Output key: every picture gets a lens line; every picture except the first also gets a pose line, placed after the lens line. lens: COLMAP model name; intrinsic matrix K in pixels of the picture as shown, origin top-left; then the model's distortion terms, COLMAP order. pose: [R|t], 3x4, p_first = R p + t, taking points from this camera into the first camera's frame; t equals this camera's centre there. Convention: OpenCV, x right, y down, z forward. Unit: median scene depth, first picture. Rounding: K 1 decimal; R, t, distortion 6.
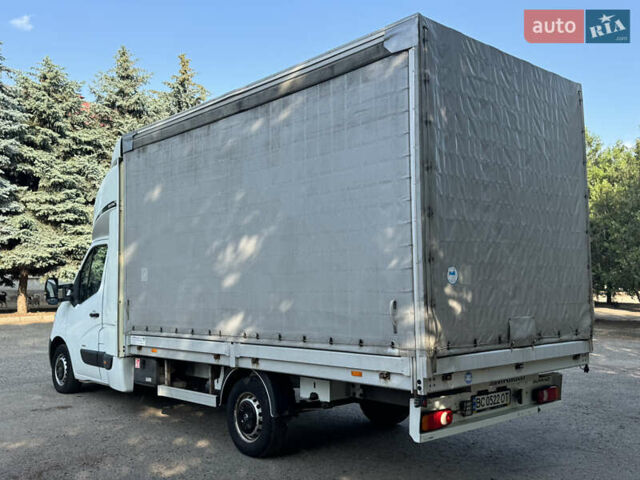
lens RADIAL K [[646.8, 0, 325.7], [0, 646.8, 228.0], [0, 0, 1]] dist [0.065420, 0.000000]
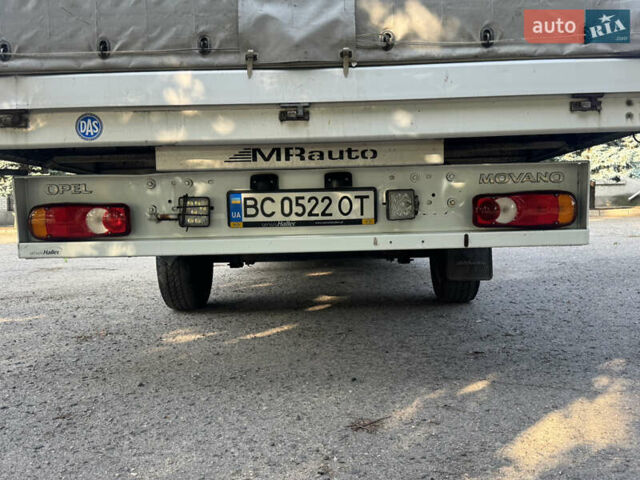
lens RADIAL K [[646.8, 0, 323.9], [0, 646.8, 243.2], [0, 0, 1]] dist [0.065420, 0.000000]
pose [[0.725761, 0.002748, -0.687942, 0.594495], [0.079871, 0.992893, 0.088228, 0.258238], [0.683295, -0.118979, 0.720383, 0.700891]]
